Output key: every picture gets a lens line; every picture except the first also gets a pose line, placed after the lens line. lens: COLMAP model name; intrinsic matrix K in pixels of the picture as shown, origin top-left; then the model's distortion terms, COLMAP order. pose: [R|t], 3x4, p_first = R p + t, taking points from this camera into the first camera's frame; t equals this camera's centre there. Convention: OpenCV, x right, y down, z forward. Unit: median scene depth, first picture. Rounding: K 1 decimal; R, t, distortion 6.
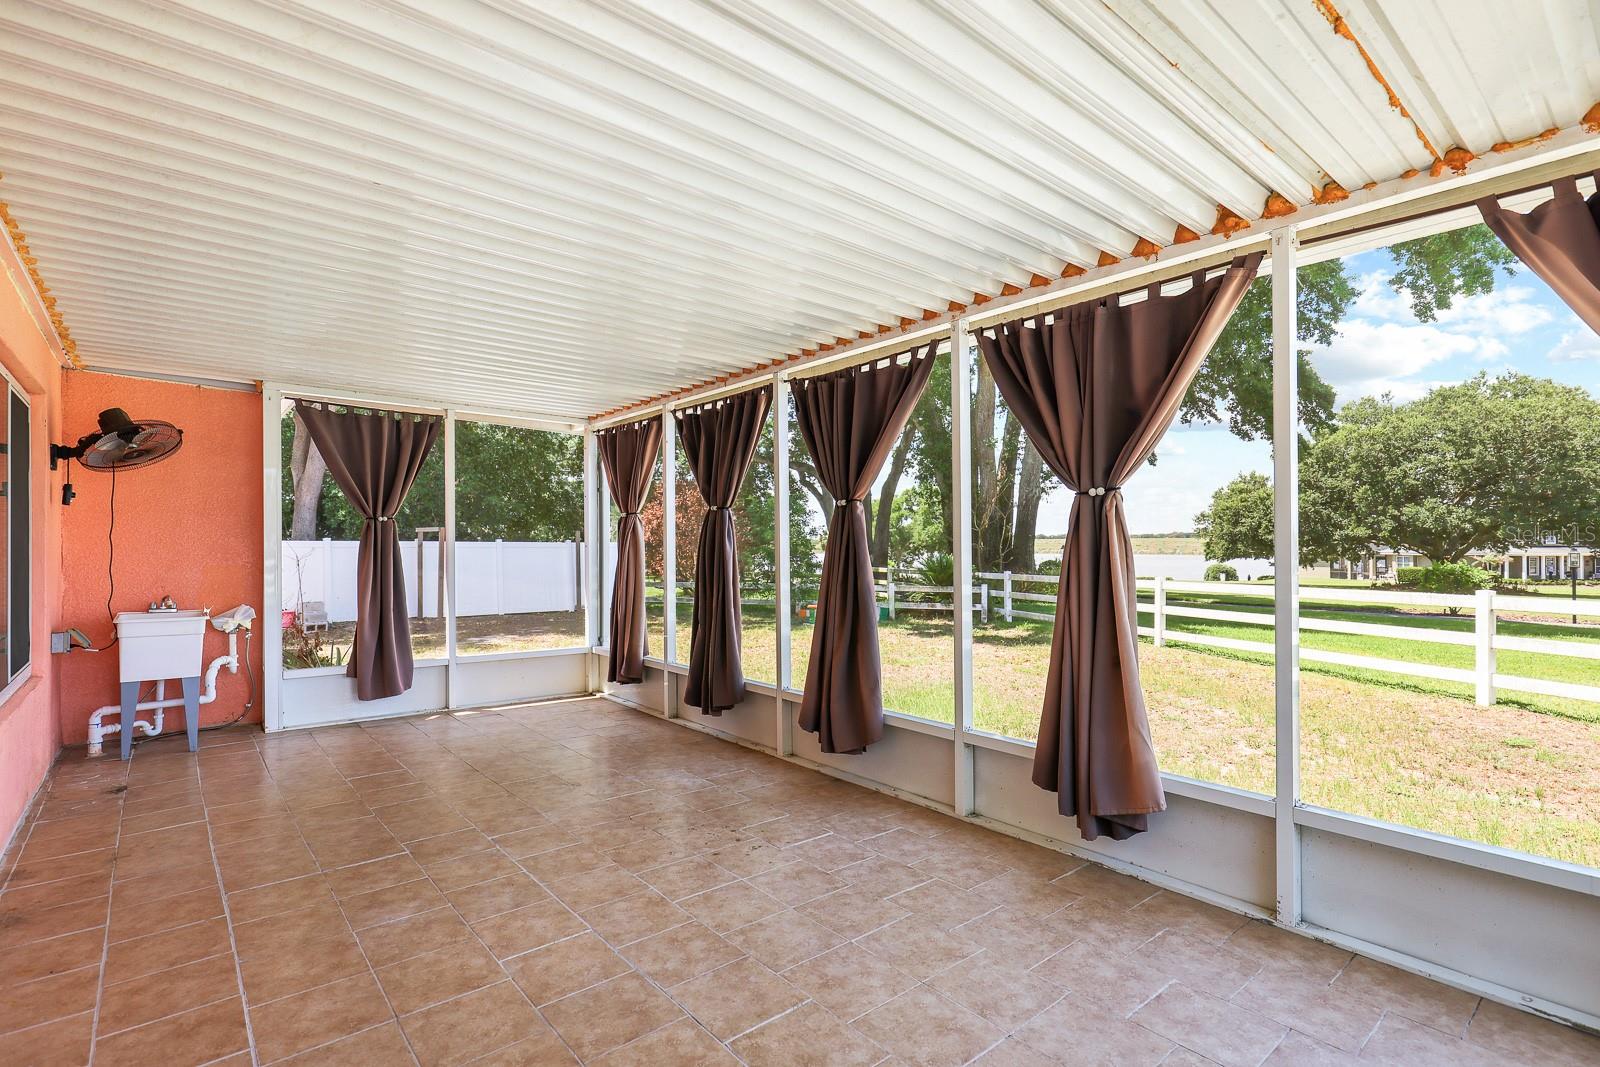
lens RADIAL K [[753.2, 0, 806.9], [0, 753.2, 537.5], [0, 0, 1]] dist [-0.003450, 0.000096]
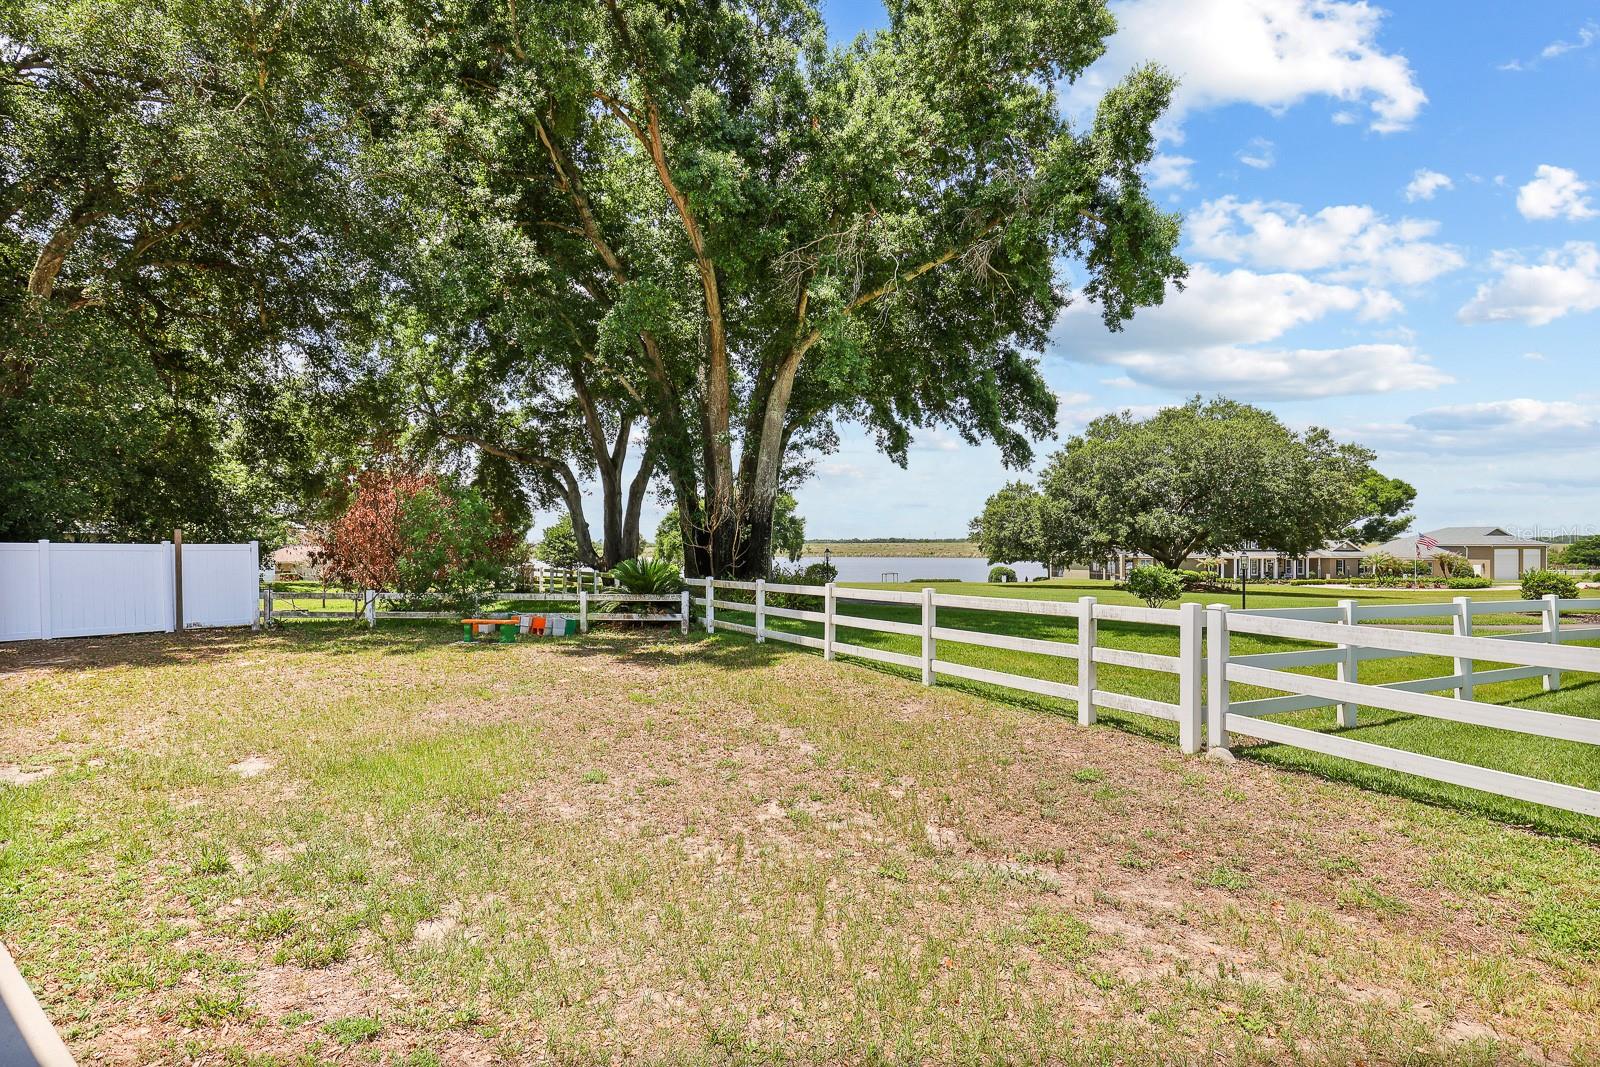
lens RADIAL K [[753.2, 0, 806.5], [0, 753.2, 550.8], [0, 0, 1]] dist [-0.003450, 0.000096]
pose [[0.973092, 0.001582, 0.230411, 0.184270], [-0.004600, 0.999911, 0.012562, 0.001162], [-0.230371, -0.013284, 0.973012, 0.096675]]
